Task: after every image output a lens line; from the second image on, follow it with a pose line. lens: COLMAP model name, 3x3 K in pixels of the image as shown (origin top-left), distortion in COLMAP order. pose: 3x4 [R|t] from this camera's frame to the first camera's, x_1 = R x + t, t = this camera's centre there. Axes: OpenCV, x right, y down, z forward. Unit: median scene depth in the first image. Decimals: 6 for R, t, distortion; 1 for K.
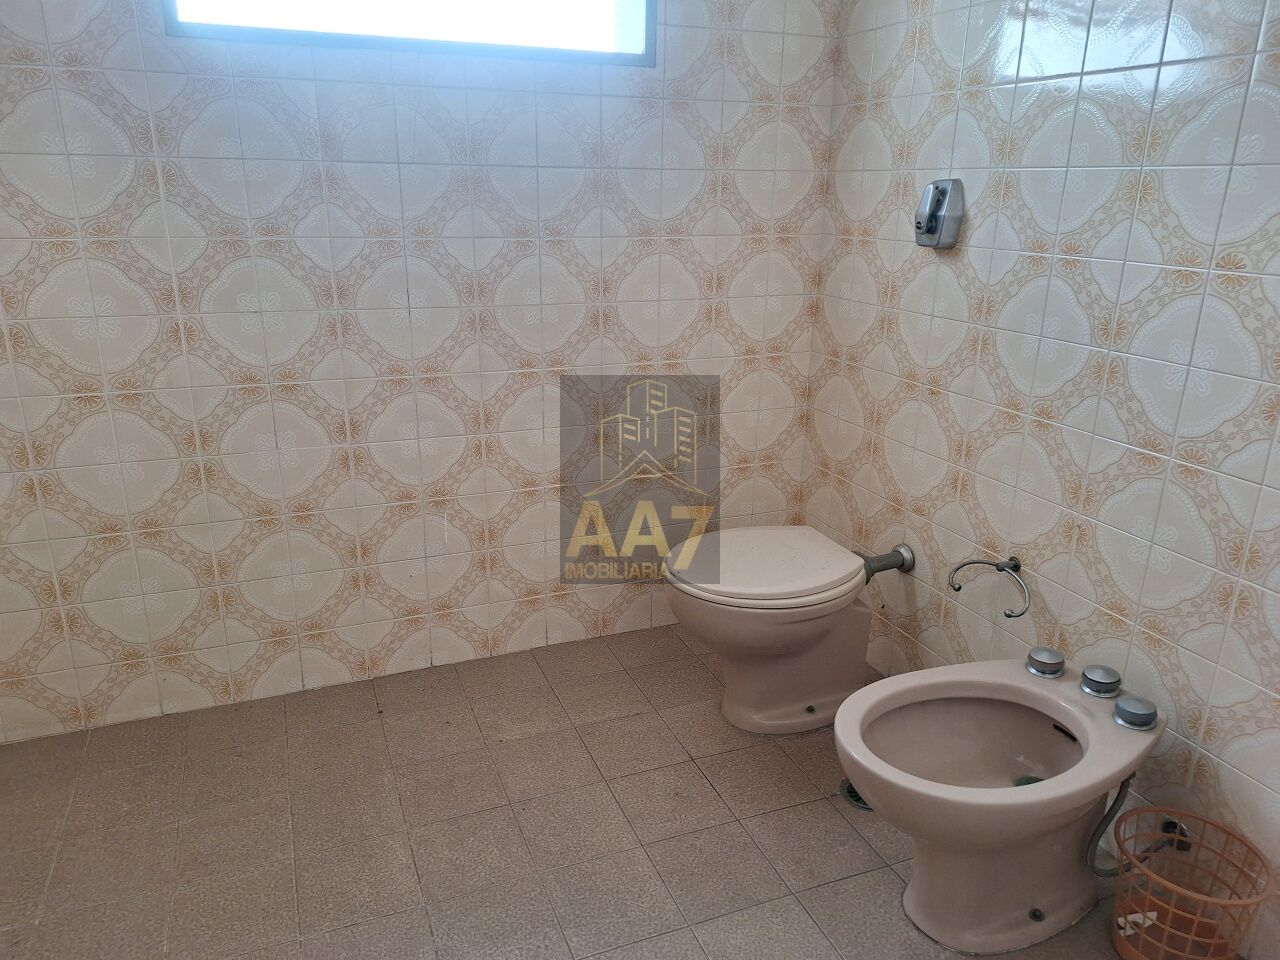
lens RADIAL K [[896.5, 0, 627.2], [0, 896.5, 488.6], [0, 0, 1]] dist [0.081181, -0.089336]
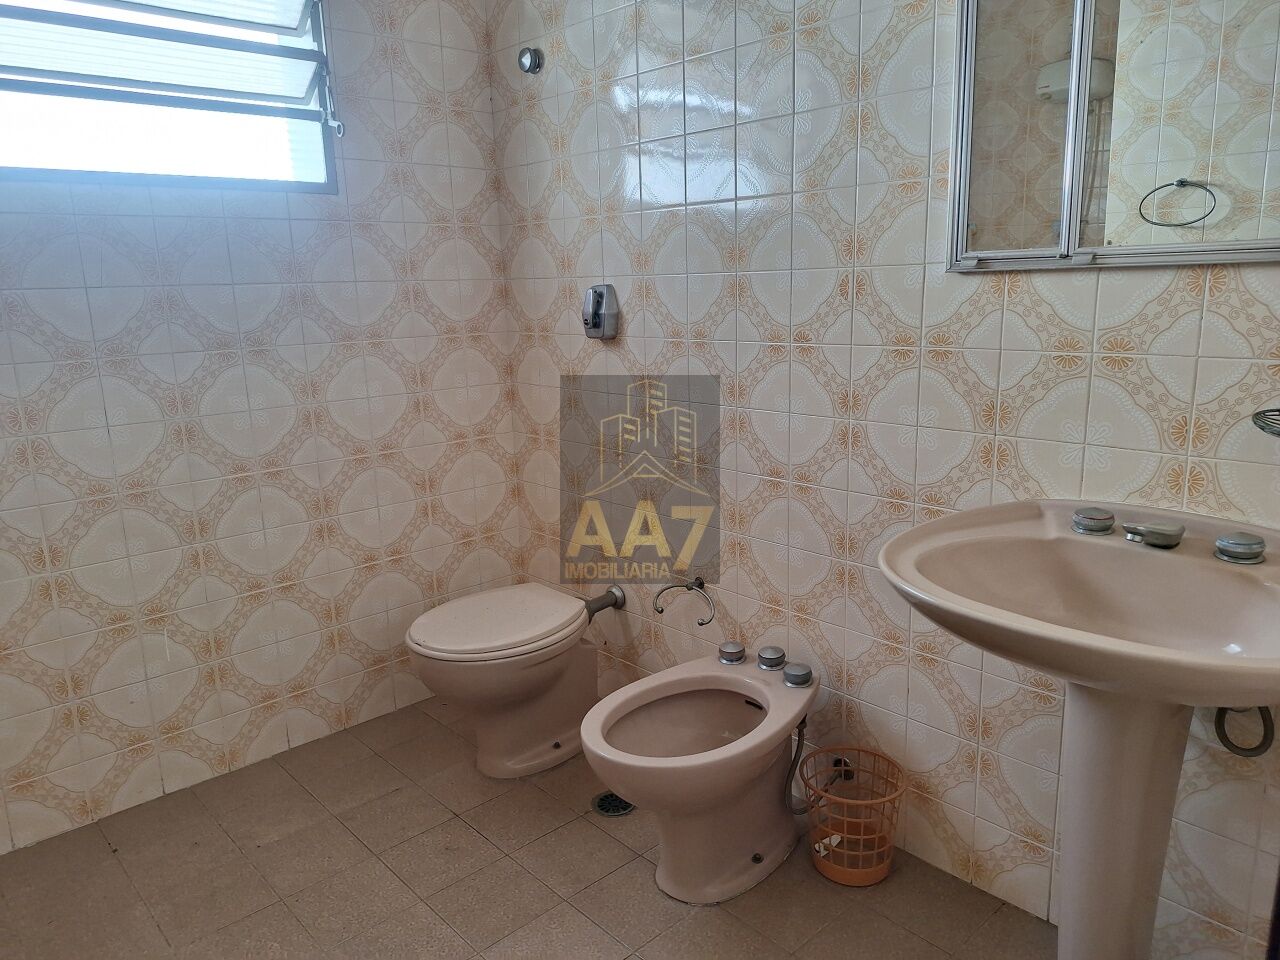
lens RADIAL K [[896.5, 0, 639.3], [0, 896.5, 480.5], [0, 0, 1]] dist [0.081181, -0.089336]
pose [[0.934210, -0.114316, 0.337911, -0.041590], [0.150260, 0.985231, -0.082112, 0.028792], [-0.323533, 0.127484, 0.937589, -0.120656]]
